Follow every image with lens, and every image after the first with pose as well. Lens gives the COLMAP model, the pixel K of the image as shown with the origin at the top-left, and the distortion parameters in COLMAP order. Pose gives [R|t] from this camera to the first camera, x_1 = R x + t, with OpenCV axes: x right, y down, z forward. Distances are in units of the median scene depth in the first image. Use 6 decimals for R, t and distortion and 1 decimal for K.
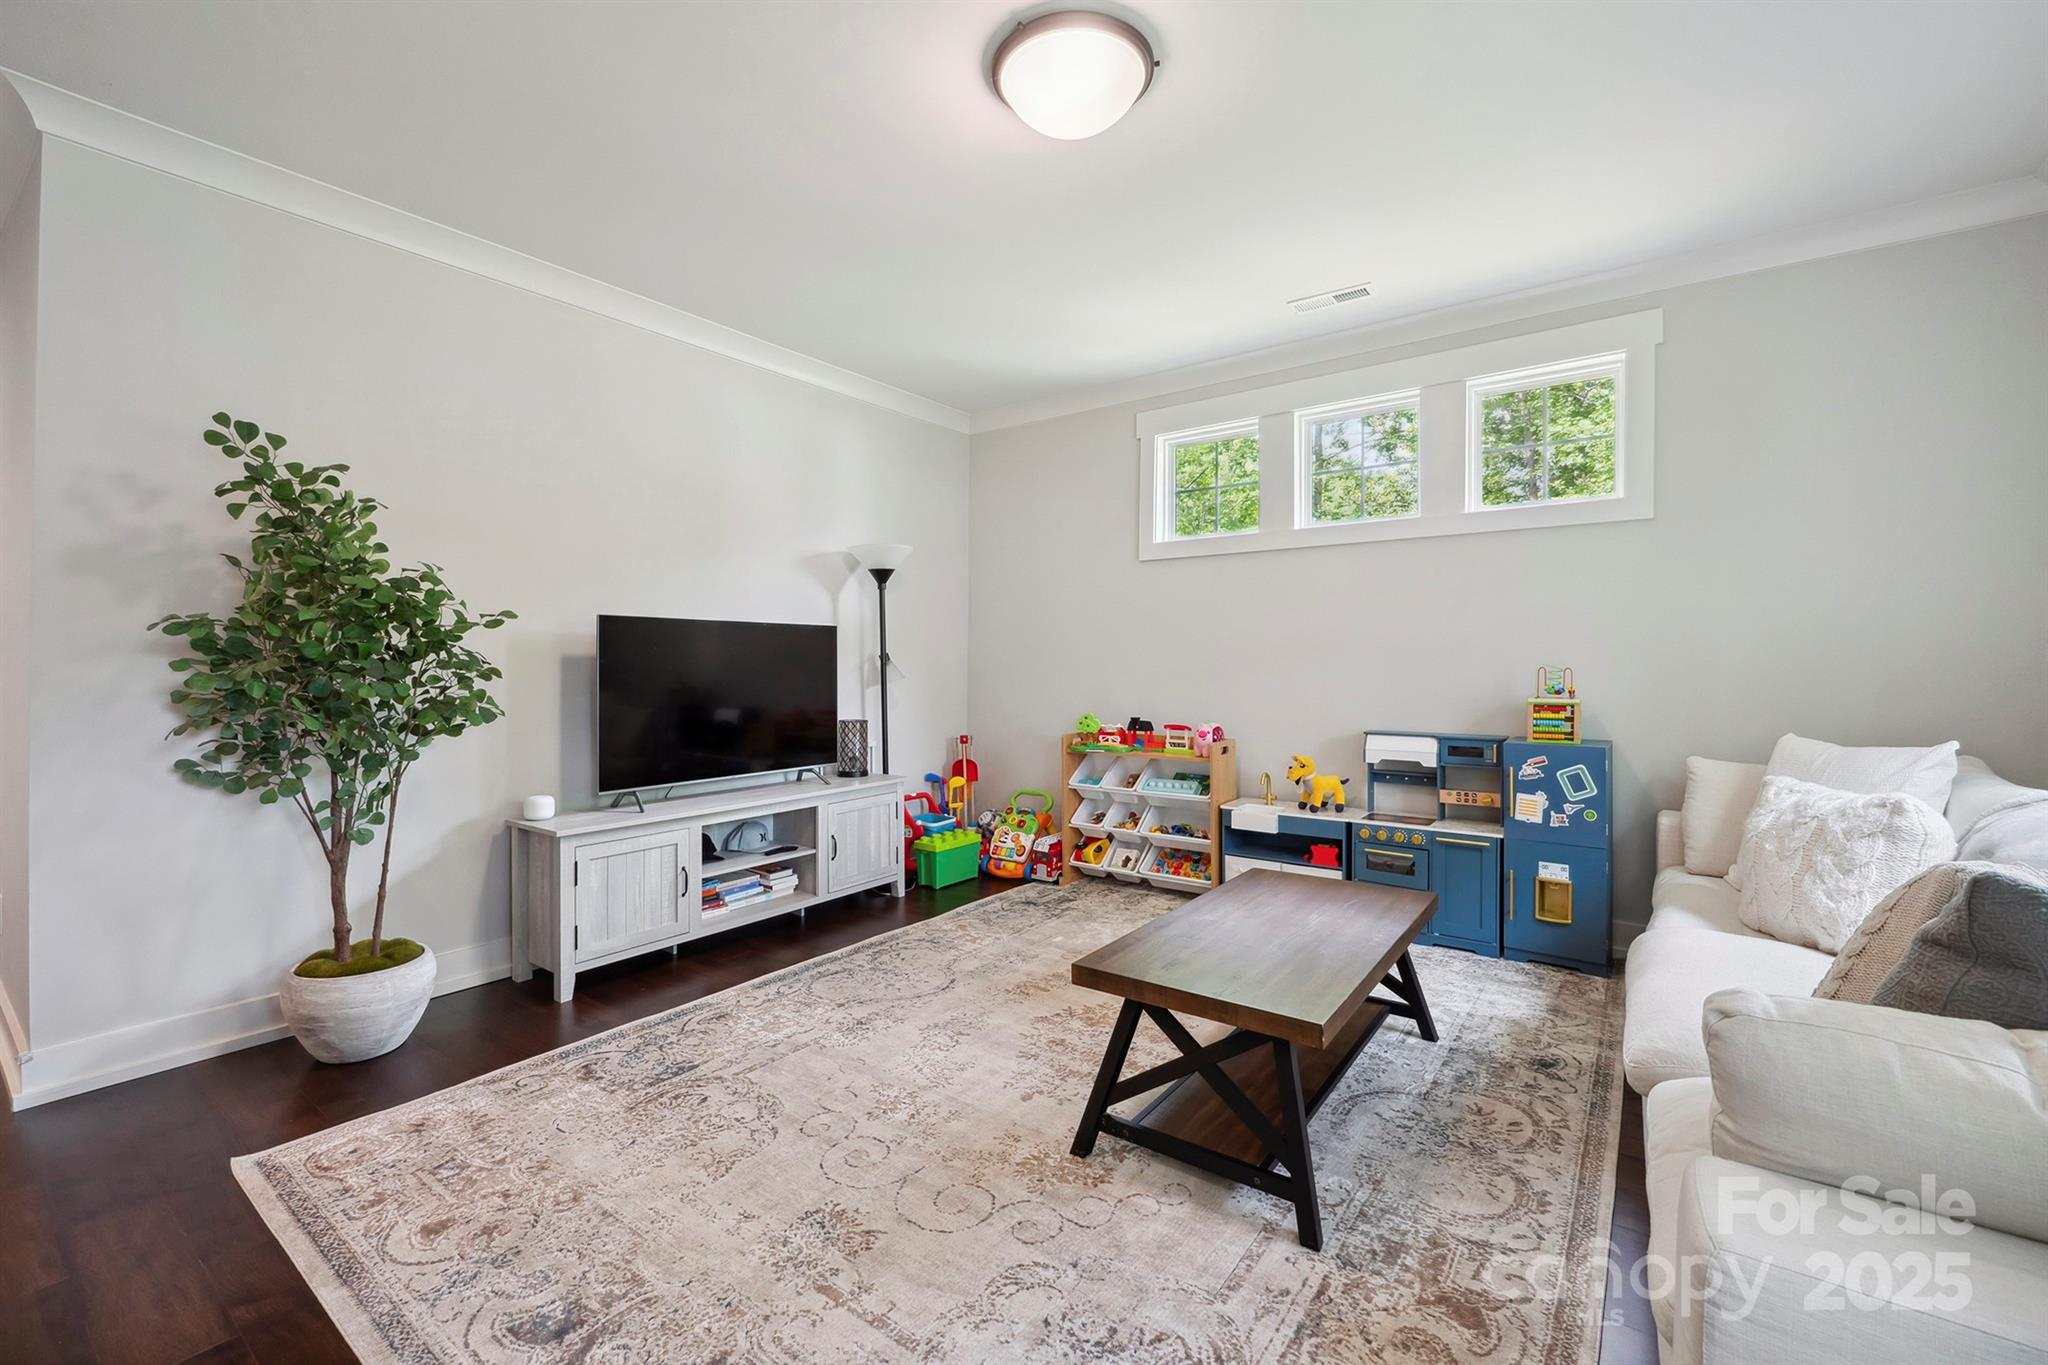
lens RADIAL K [[856.3, 0, 1017.2], [0, 856.3, 671.6], [0, 0, 1]] dist [-0.000782, 0.000176]
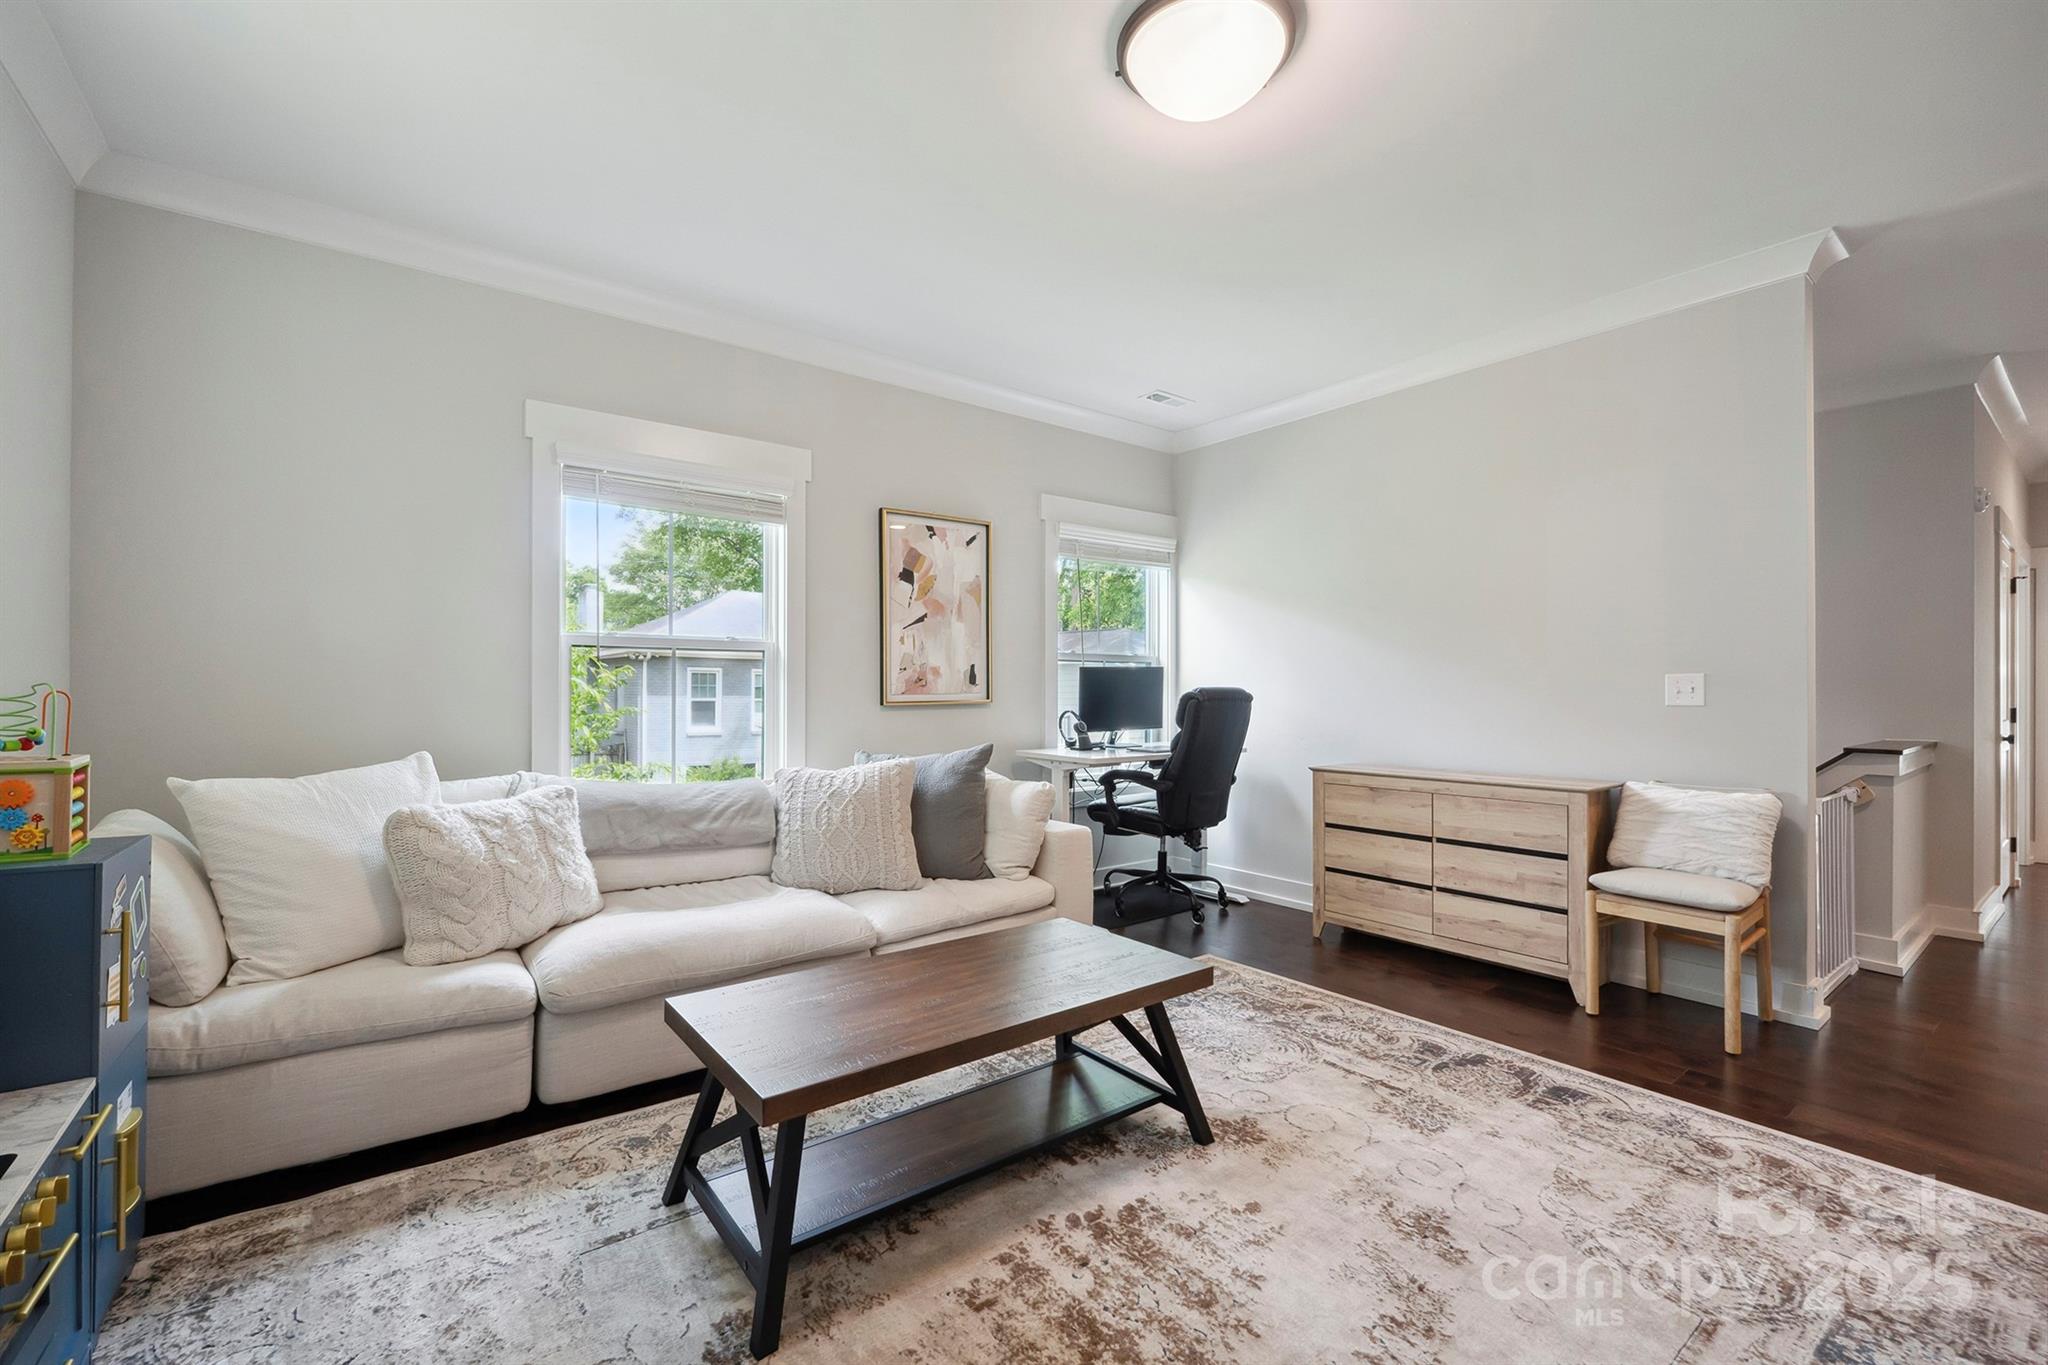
lens RADIAL K [[863.4, 0, 1015.0], [0, 863.4, 687.4], [0, 0, 1]] dist [-0.007221, 0.000316]
pose [[-0.959477, -0.000836, 0.281786, -0.001216], [0.001534, 0.999965, 0.008192, -0.009423], [-0.281783, 0.008292, -0.959442, 1.153036]]
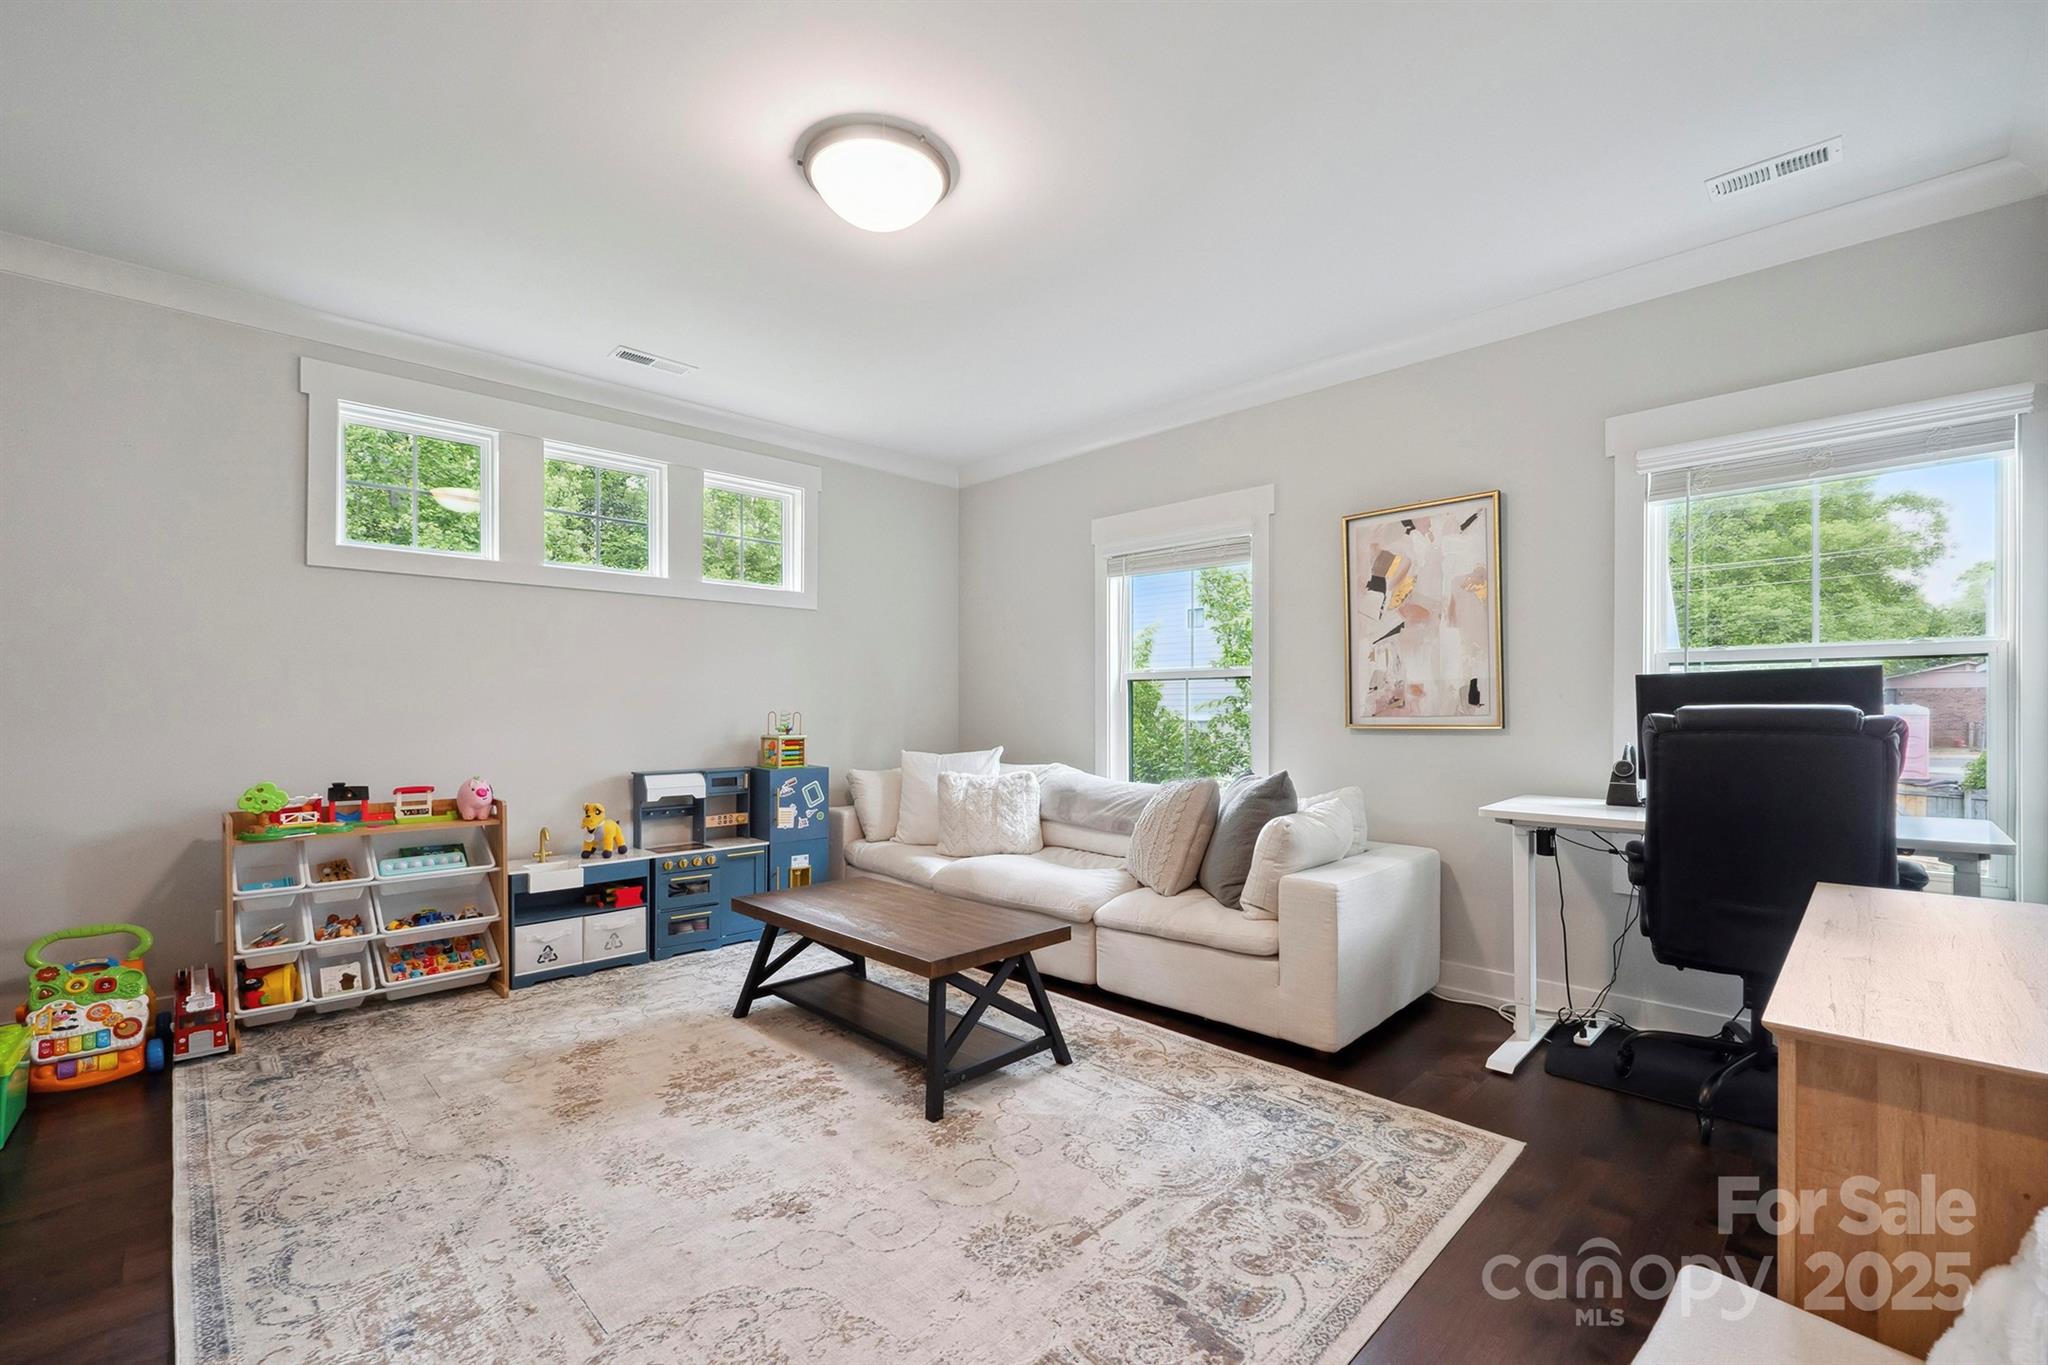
lens RADIAL K [[871.1, 0, 1019.9], [0, 871.1, 712.5], [0, 0, 1]] dist [-0.004706, -0.000528]
pose [[0.153442, -0.000648, 0.988157, -0.603675], [0.009955, 0.999950, -0.000890, 0.000562], [-0.988108, 0.009974, 0.153441, 0.380140]]
